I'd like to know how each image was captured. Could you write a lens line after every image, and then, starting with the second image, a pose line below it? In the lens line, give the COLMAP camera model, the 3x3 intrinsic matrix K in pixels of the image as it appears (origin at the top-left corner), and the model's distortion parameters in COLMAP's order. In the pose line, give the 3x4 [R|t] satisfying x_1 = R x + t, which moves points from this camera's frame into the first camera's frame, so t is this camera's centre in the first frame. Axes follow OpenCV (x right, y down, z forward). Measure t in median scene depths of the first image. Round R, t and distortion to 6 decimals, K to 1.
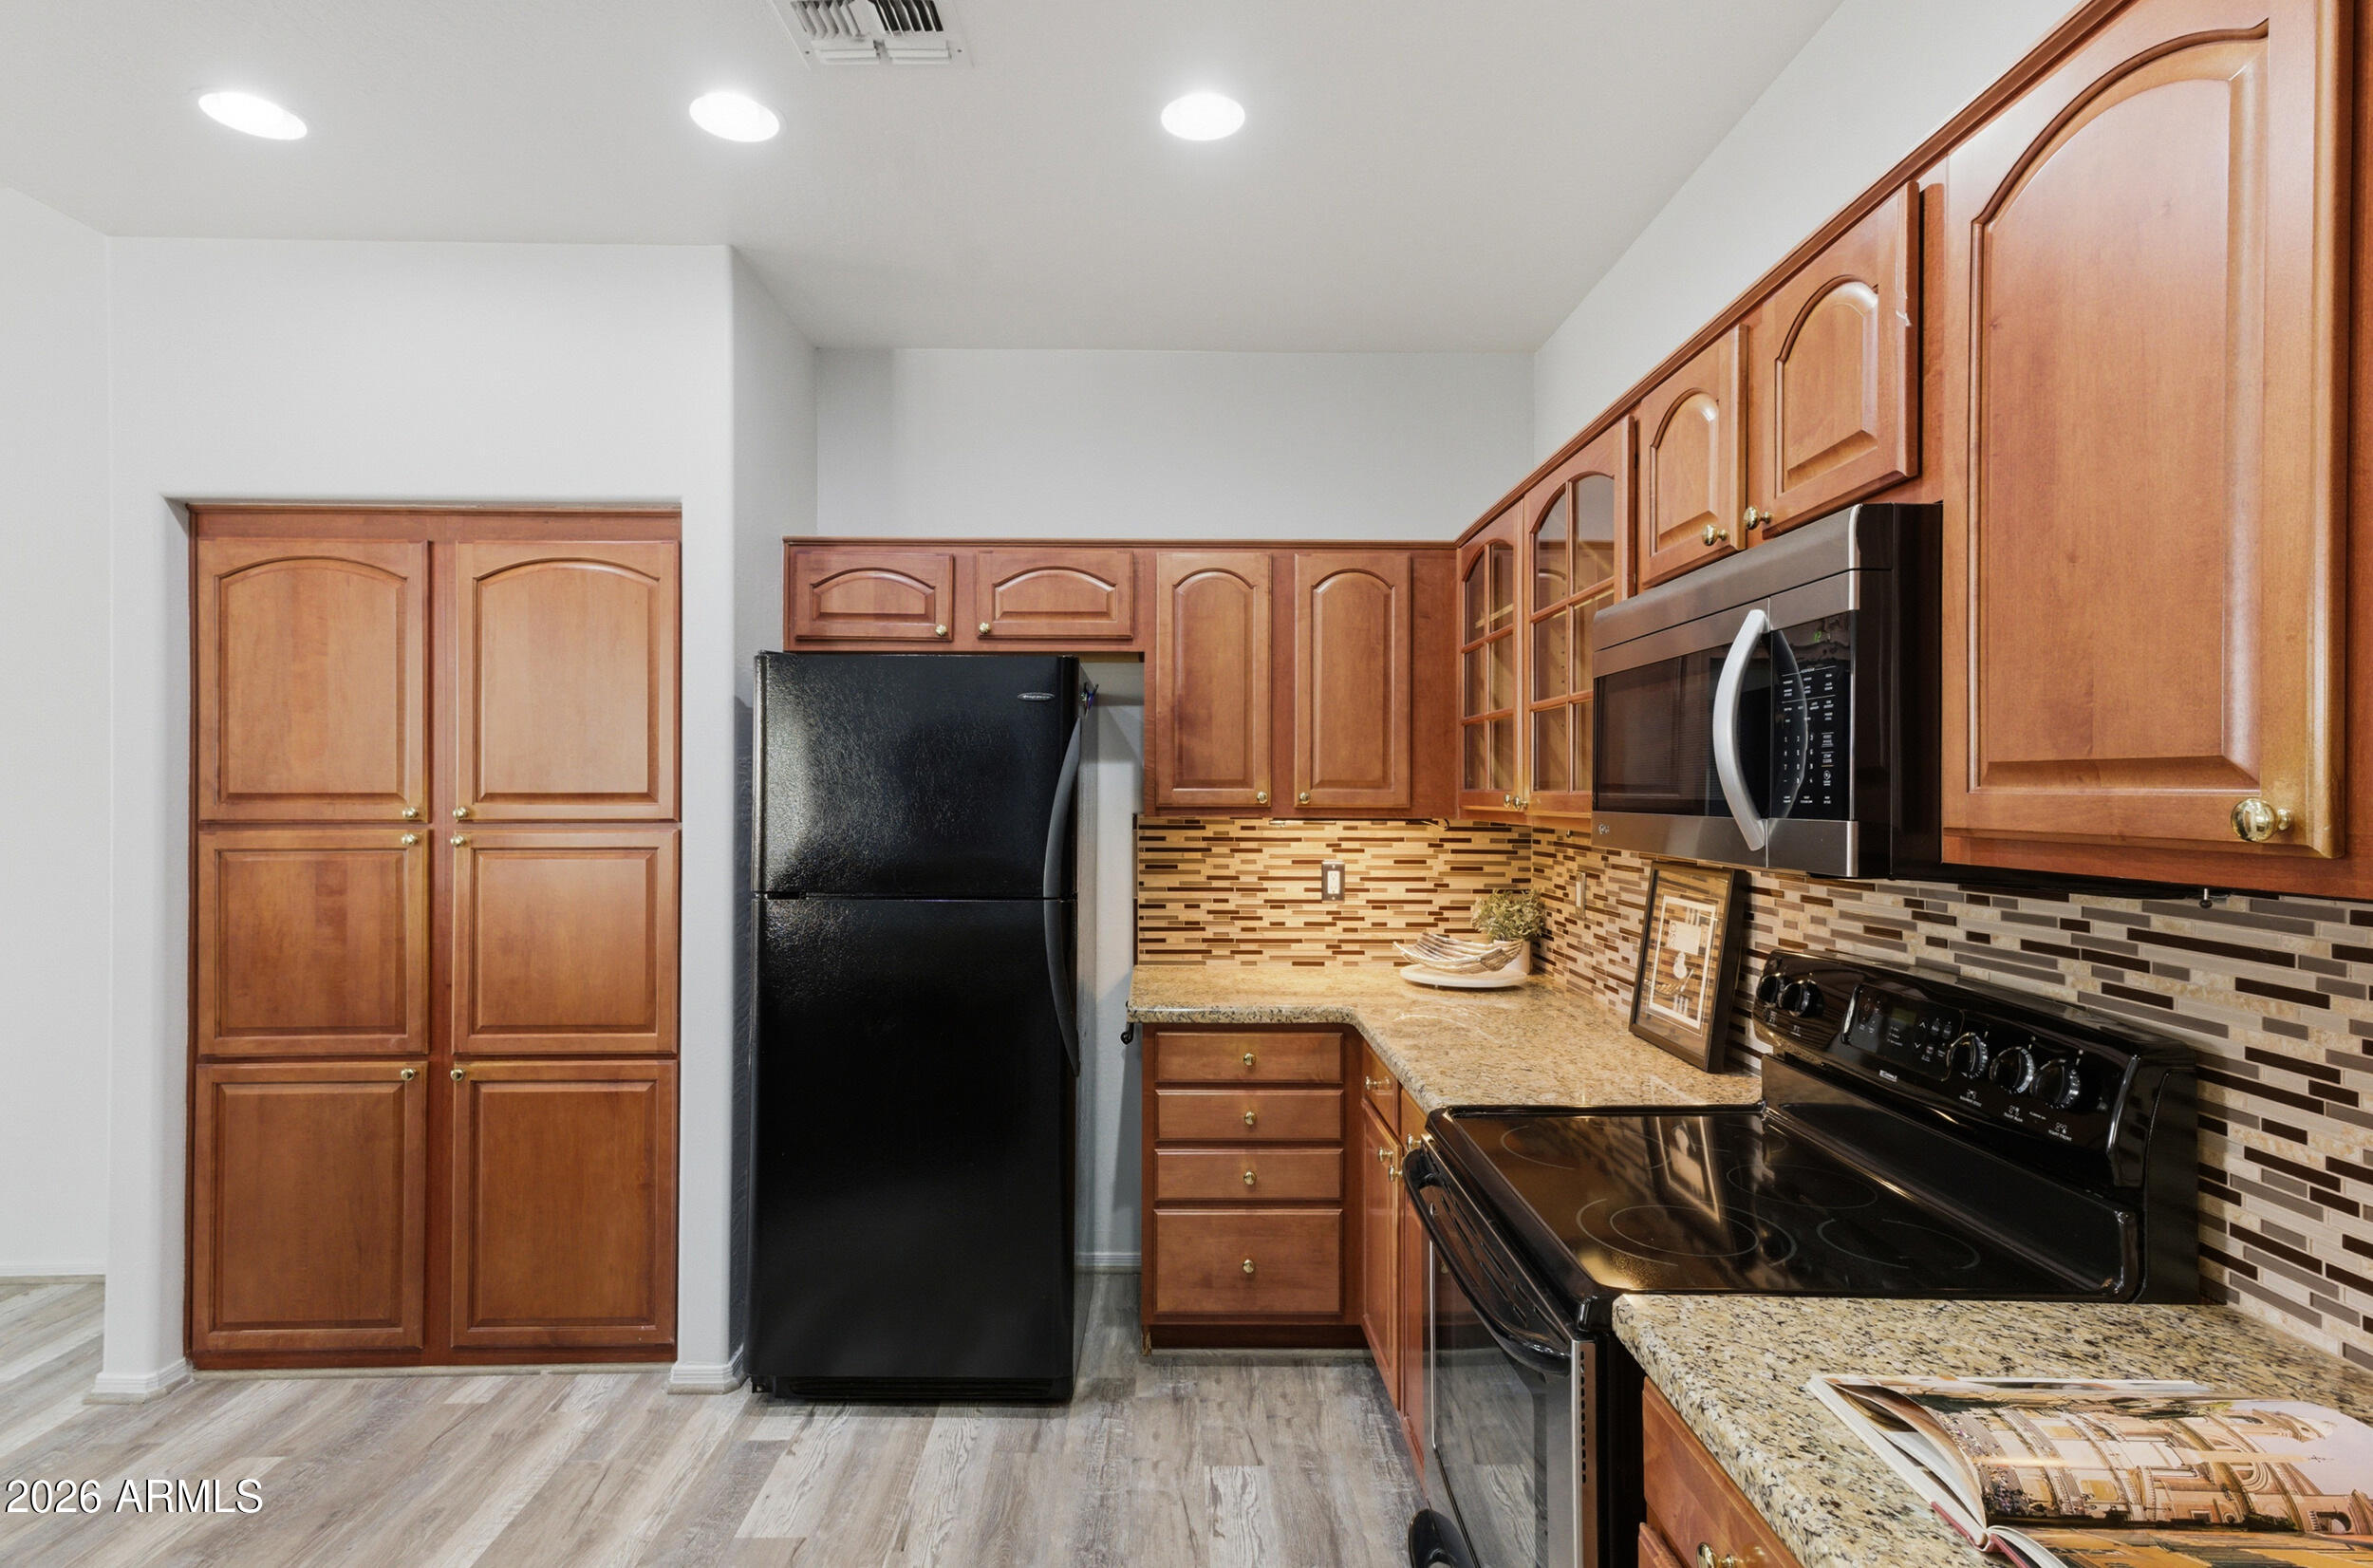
lens RADIAL K [[1194.5, 0, 1163.3], [0, 1194.5, 788.5], [0, 0, 1]] dist [0.021561, 0.000350]
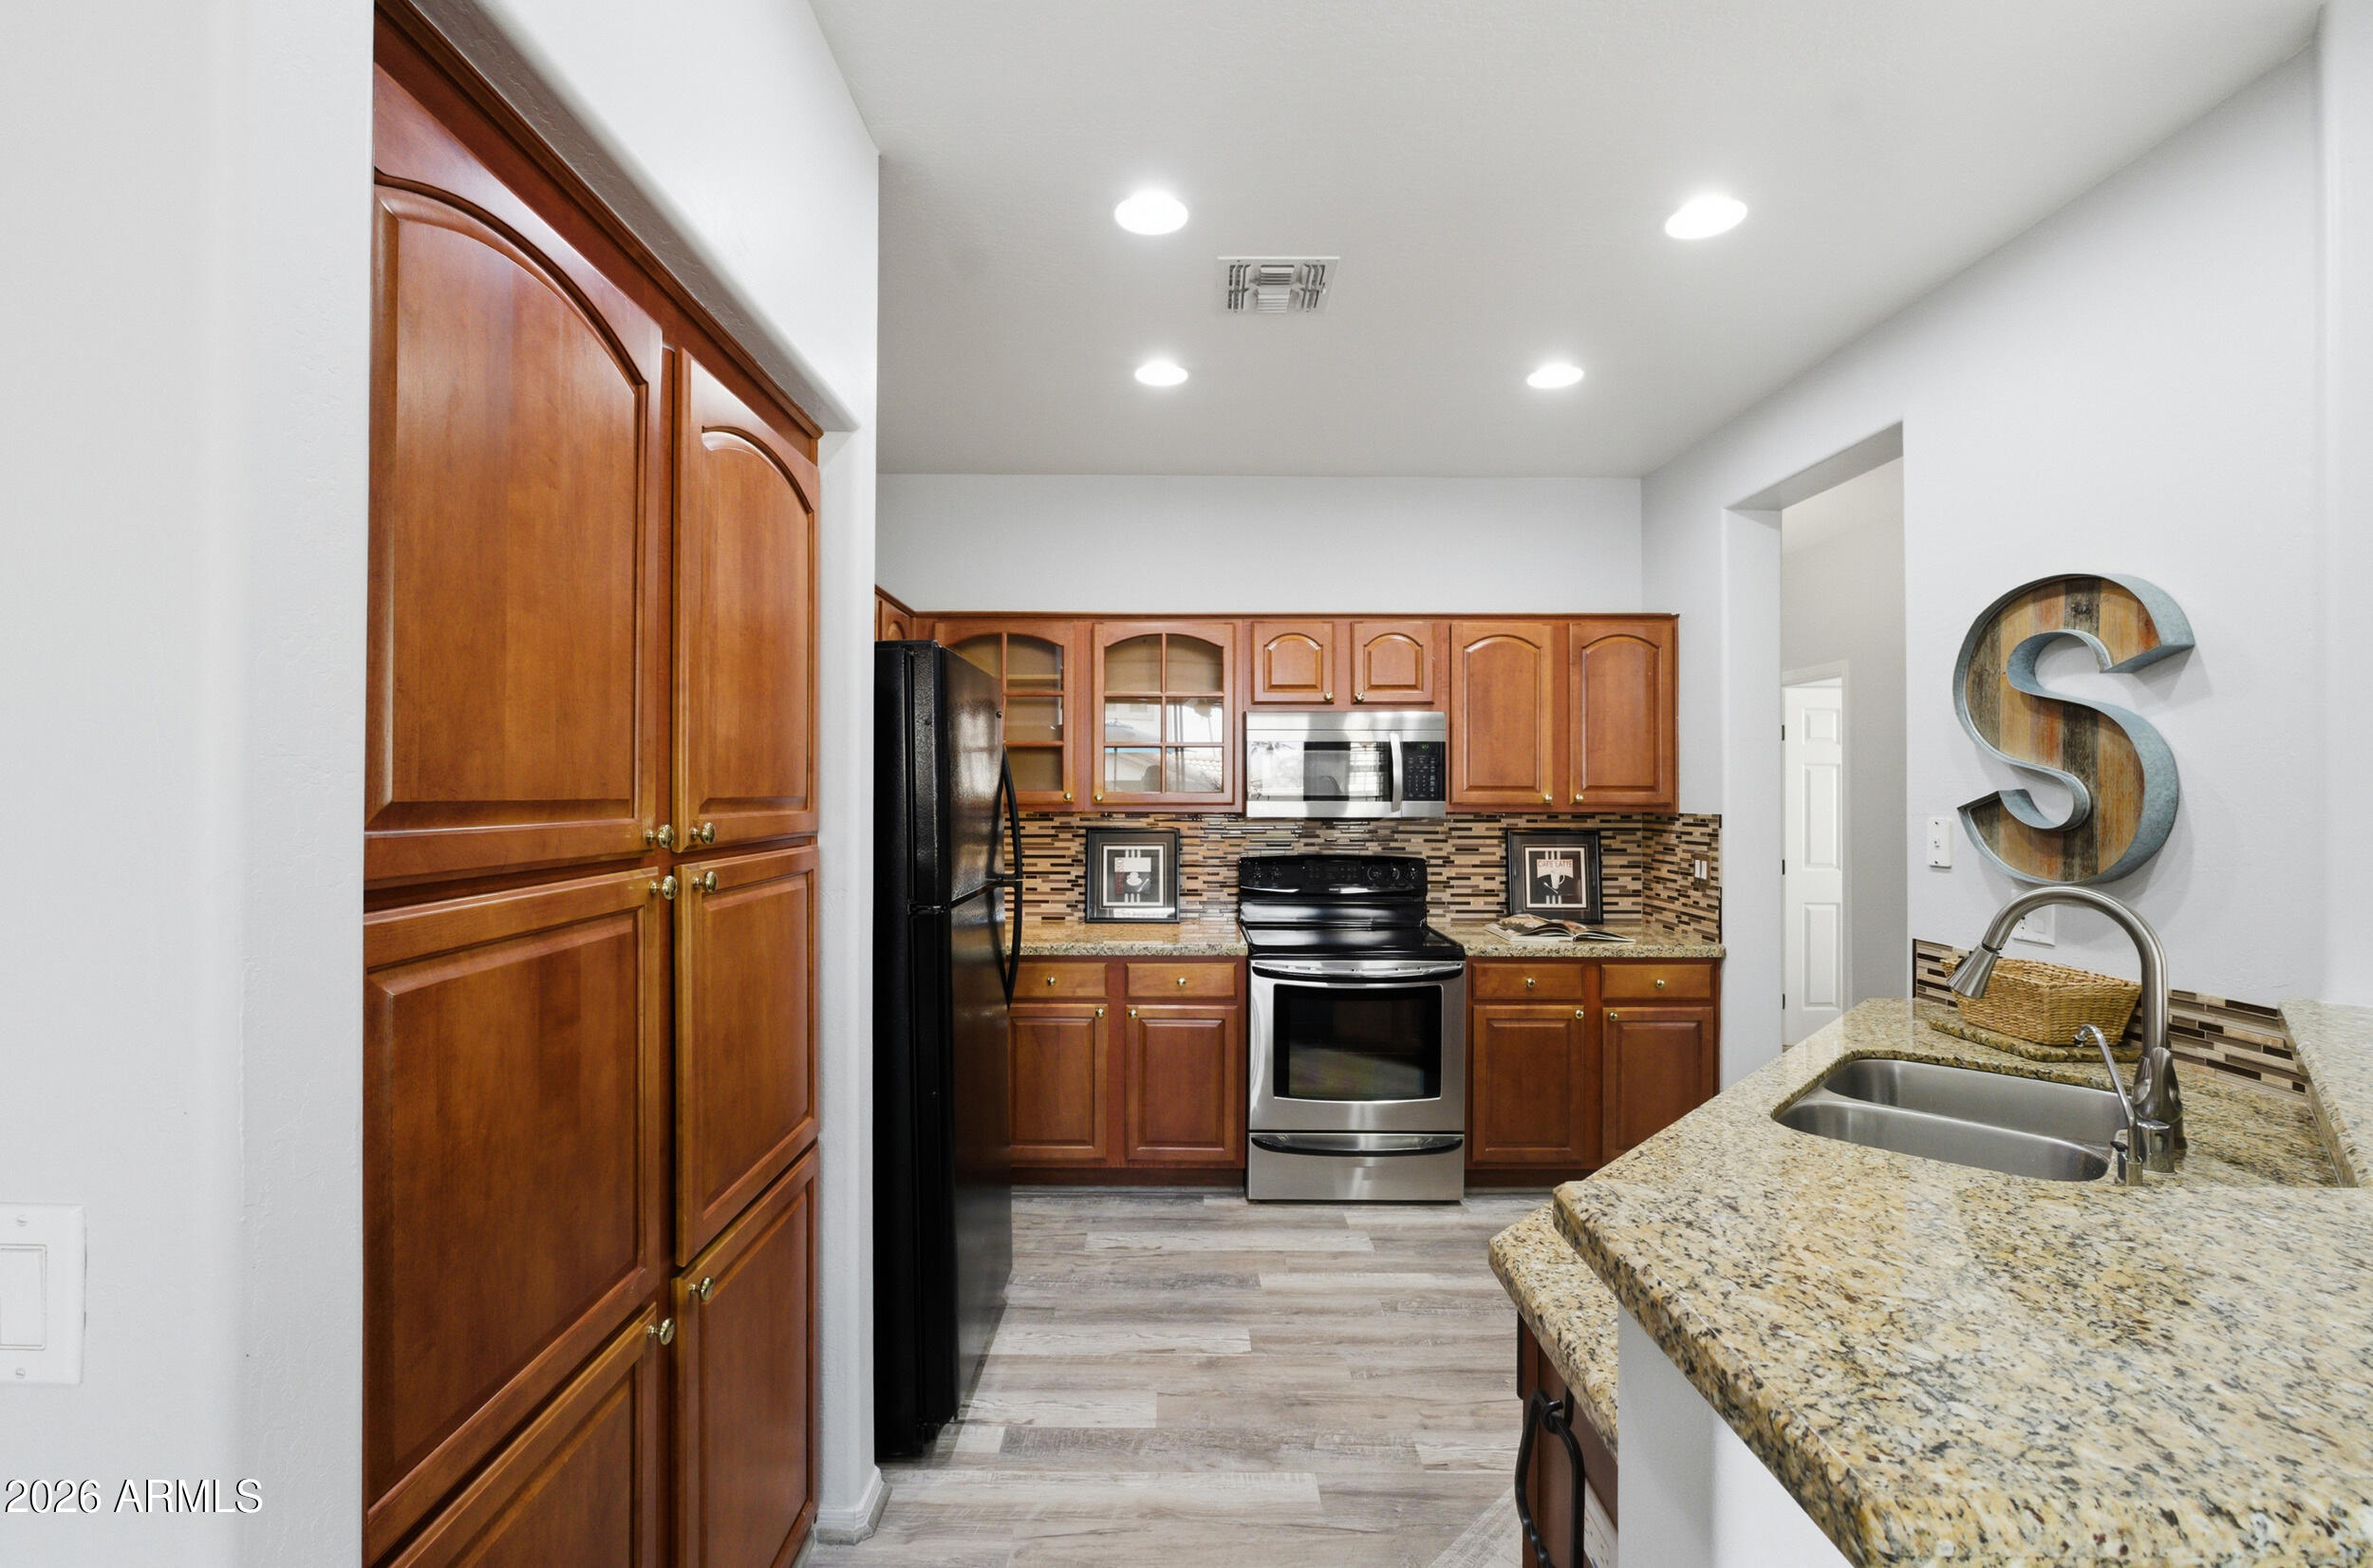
lens RADIAL K [[1033.1, 0, 1171.6], [0, 1033.1, 783.5], [0, 0, 1]] dist [-0.002382, -0.000254]
pose [[0.006108, 0.005579, 0.999966, -1.077368], [-0.005549, 0.999969, -0.005546, -0.001489], [-0.999966, -0.005515, 0.006139, 0.775958]]
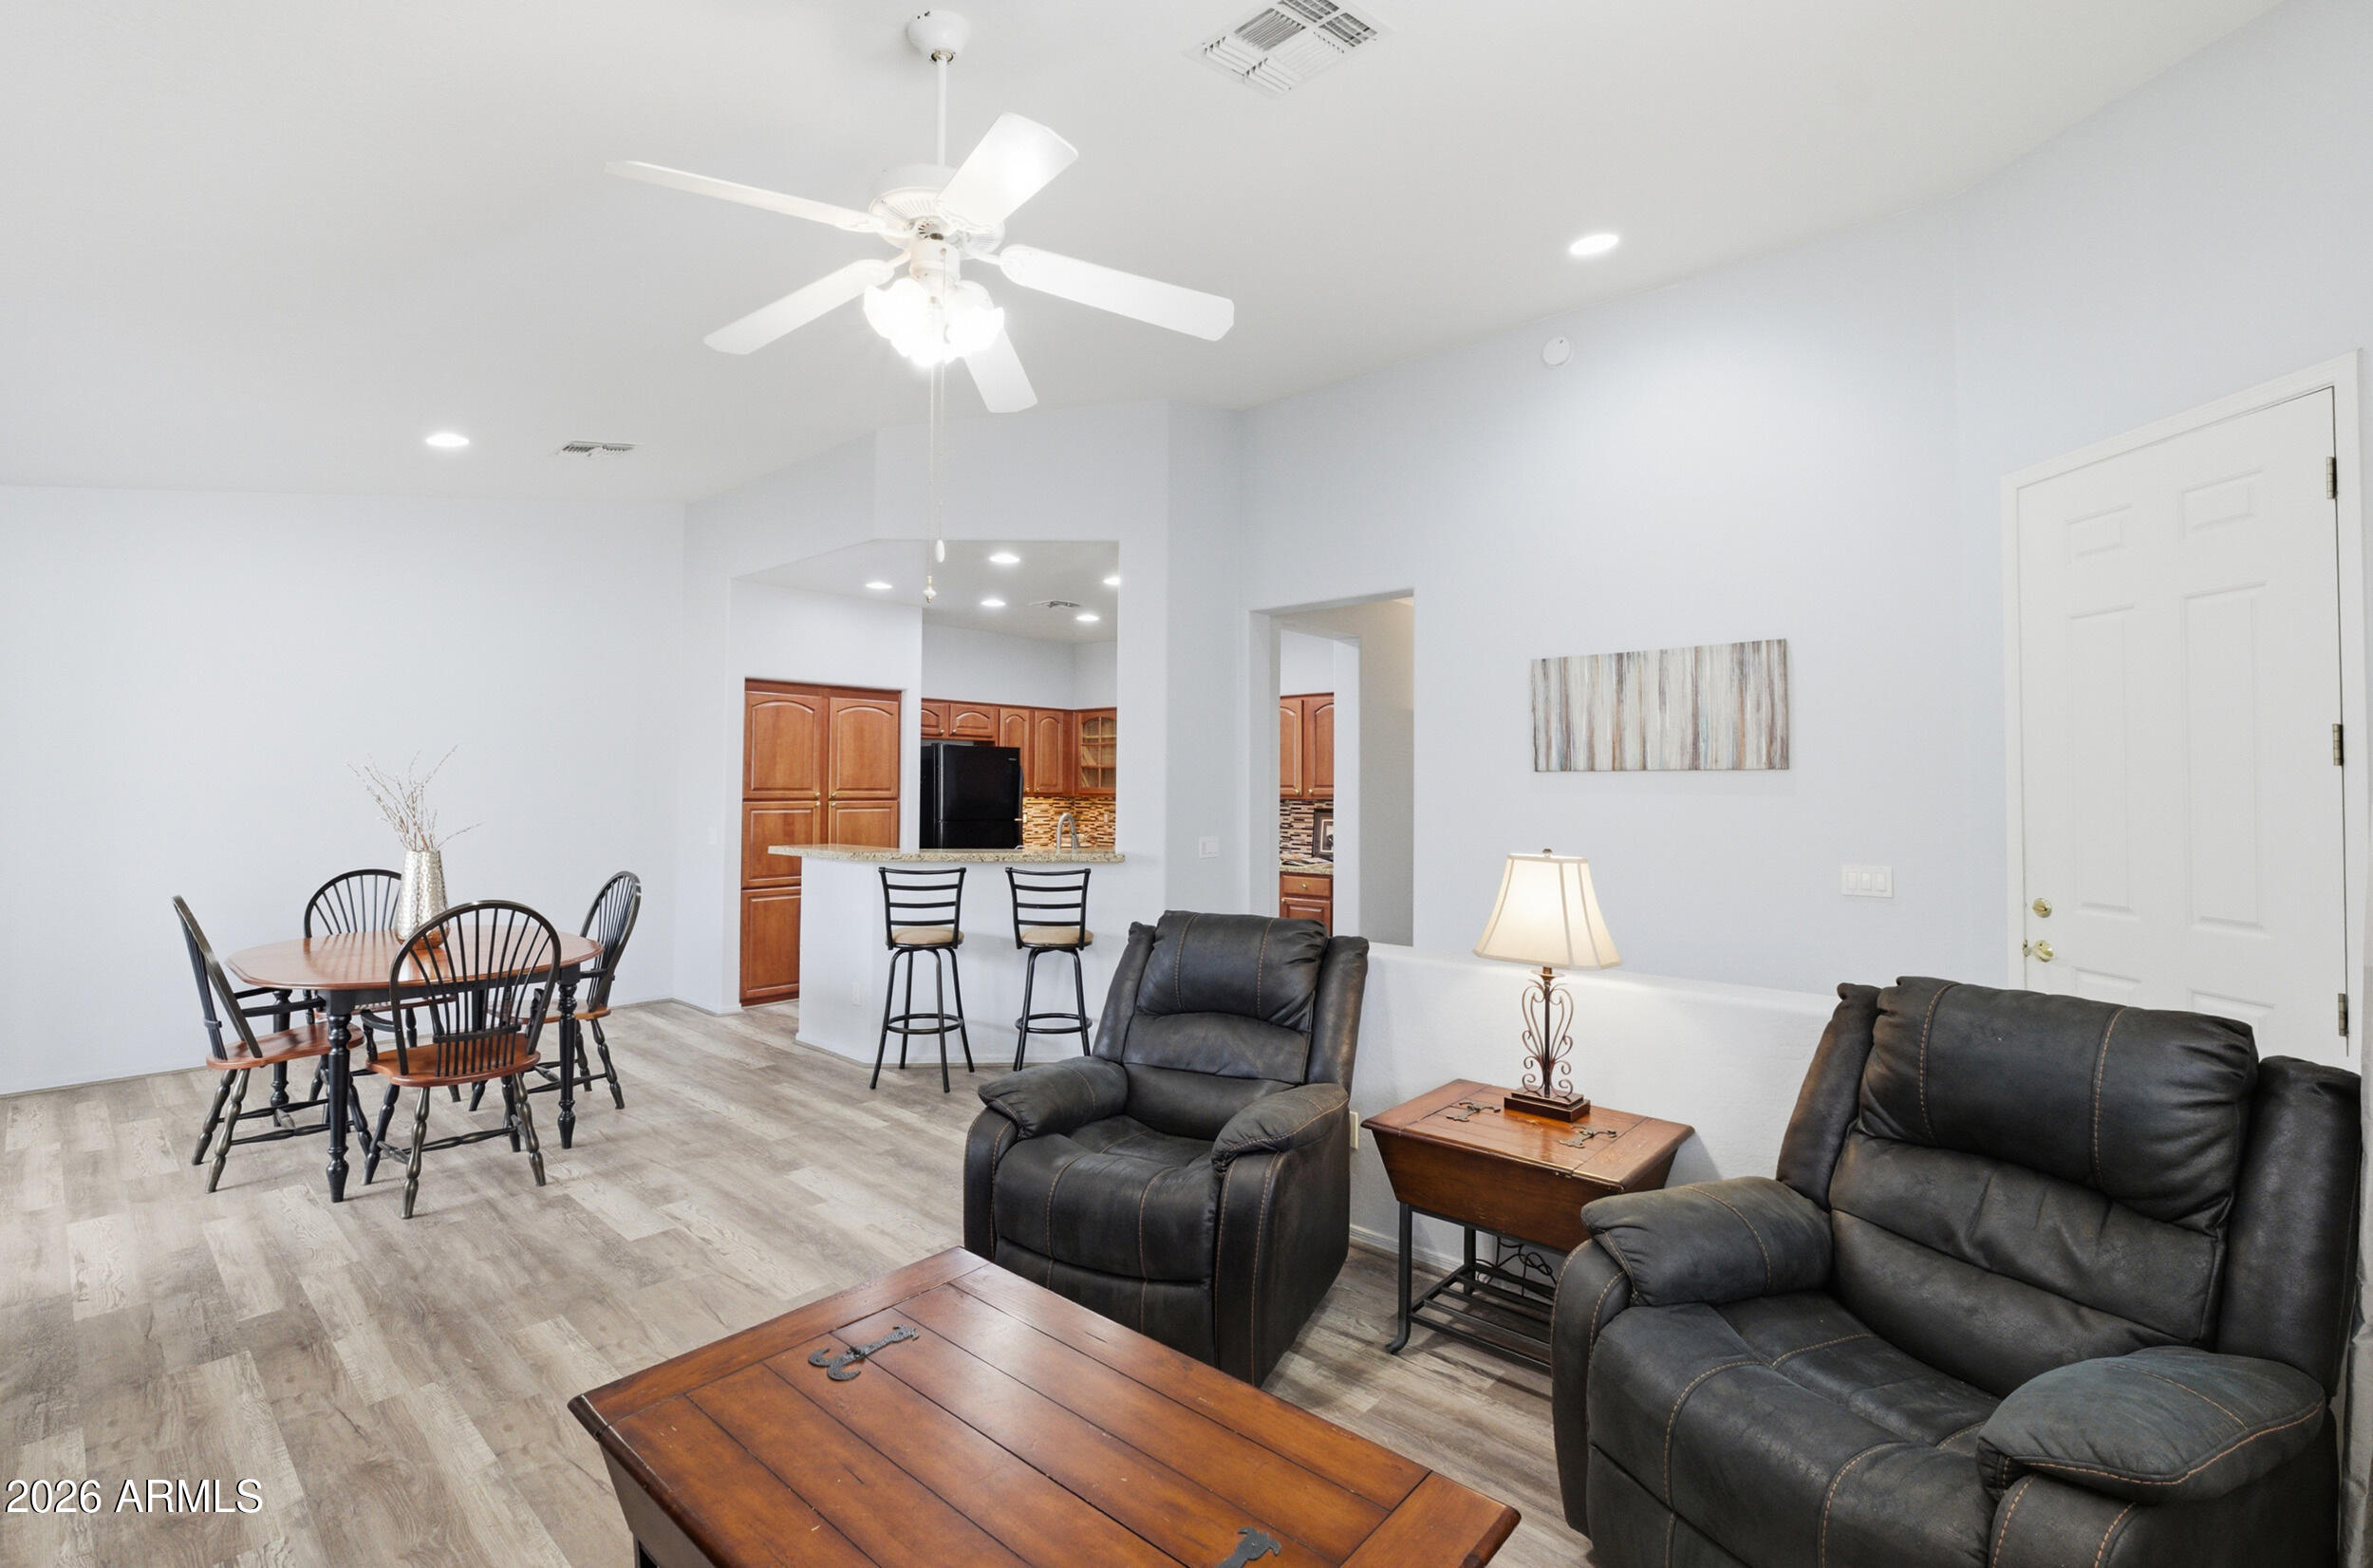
lens RADIAL K [[1033.1, 0, 1153.4], [0, 1033.1, 755.8], [0, 0, 1]] dist [-0.002382, -0.000254]
pose [[0.685339, 0.023129, 0.727856, -1.831399], [-0.006238, 0.999645, -0.025891, -0.013197], [-0.728197, 0.013203, 0.685241, -1.192523]]
